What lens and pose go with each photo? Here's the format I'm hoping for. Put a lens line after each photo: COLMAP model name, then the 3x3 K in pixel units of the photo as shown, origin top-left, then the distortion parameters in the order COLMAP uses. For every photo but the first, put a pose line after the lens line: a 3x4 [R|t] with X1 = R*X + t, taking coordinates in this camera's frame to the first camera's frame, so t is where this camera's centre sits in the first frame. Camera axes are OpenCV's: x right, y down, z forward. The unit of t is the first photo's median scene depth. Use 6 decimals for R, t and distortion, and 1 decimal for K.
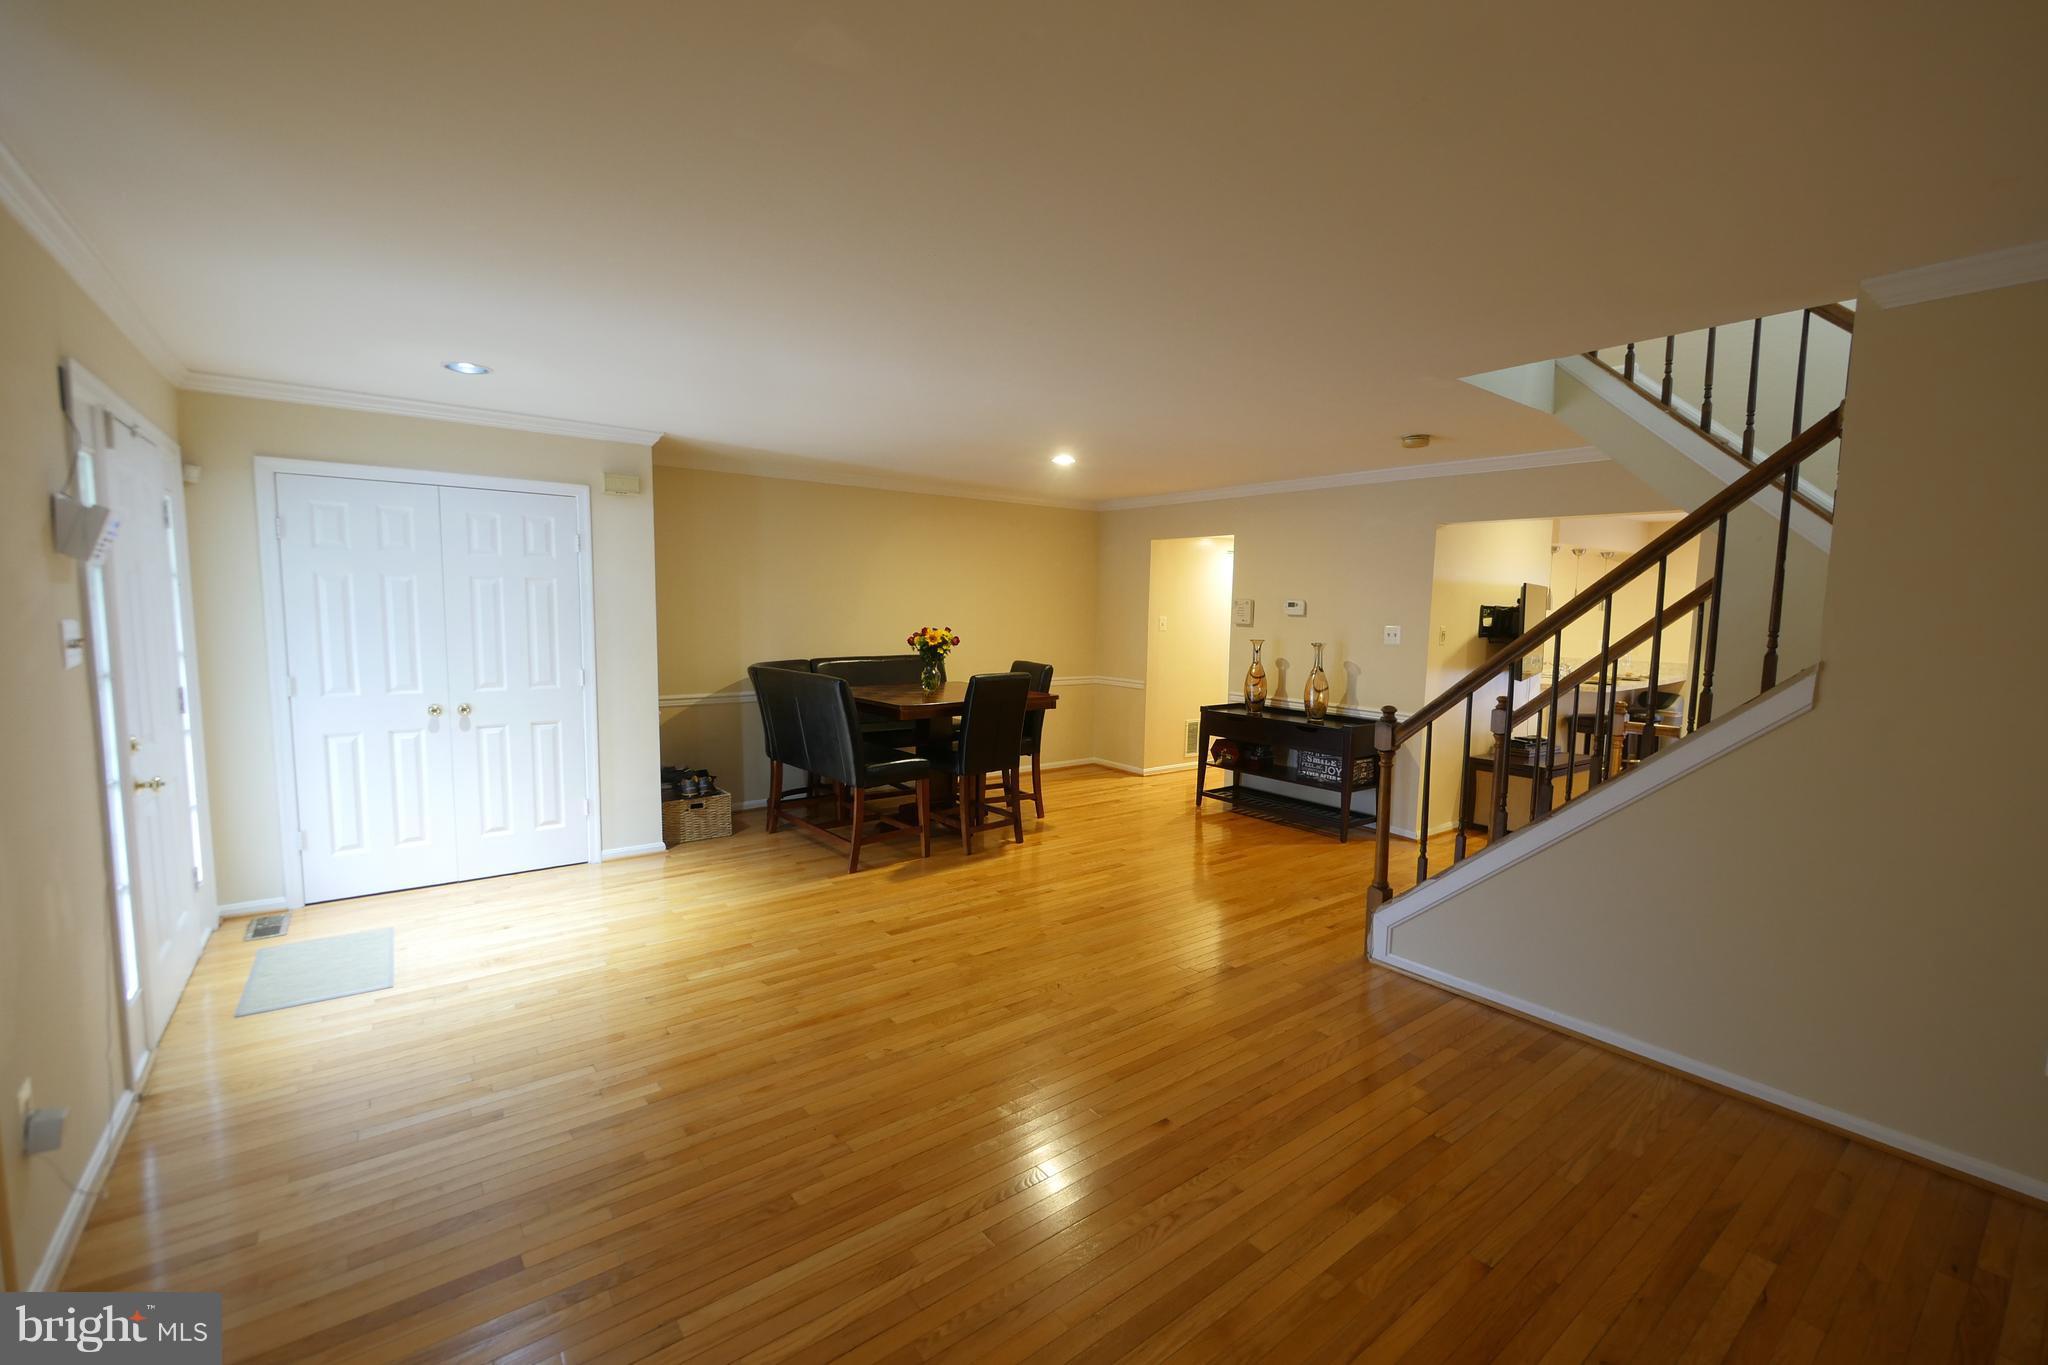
lens RADIAL K [[867.2, 0, 1046.8], [0, 867.2, 690.6], [0, 0, 1]] dist [-0.003529, 0.000010]
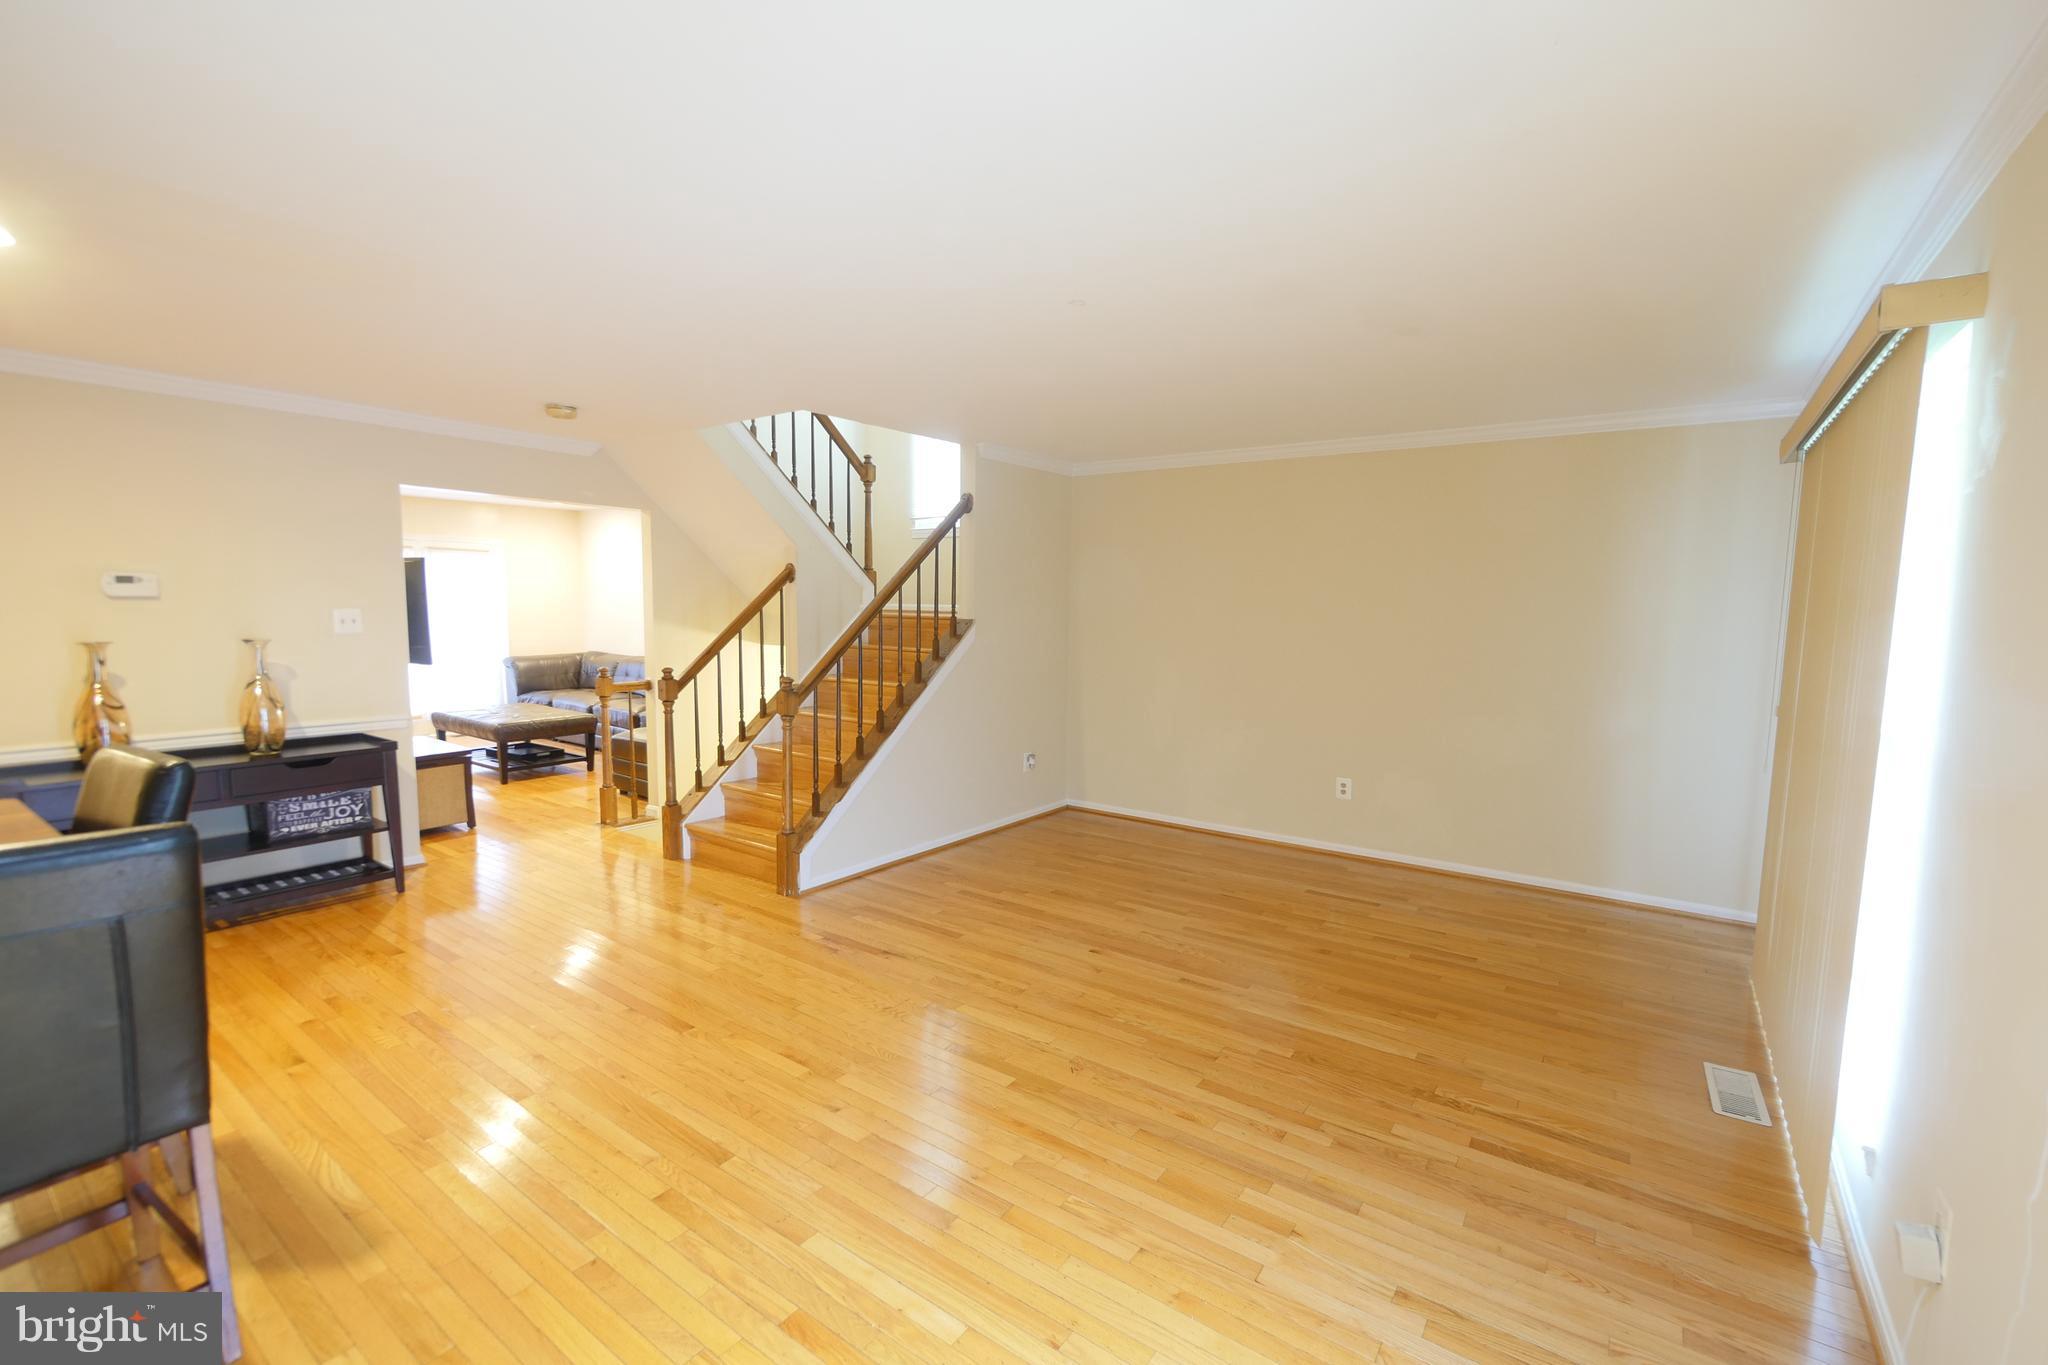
lens RADIAL K [[867.2, 0, 1046.8], [0, 867.2, 690.6], [0, 0, 1]] dist [-0.003529, 0.000010]
pose [[-0.281987, -0.123450, 0.951443, -0.938914], [0.077109, 0.985563, 0.150730, -0.129941], [-0.956315, 0.115868, -0.268397, 1.123778]]
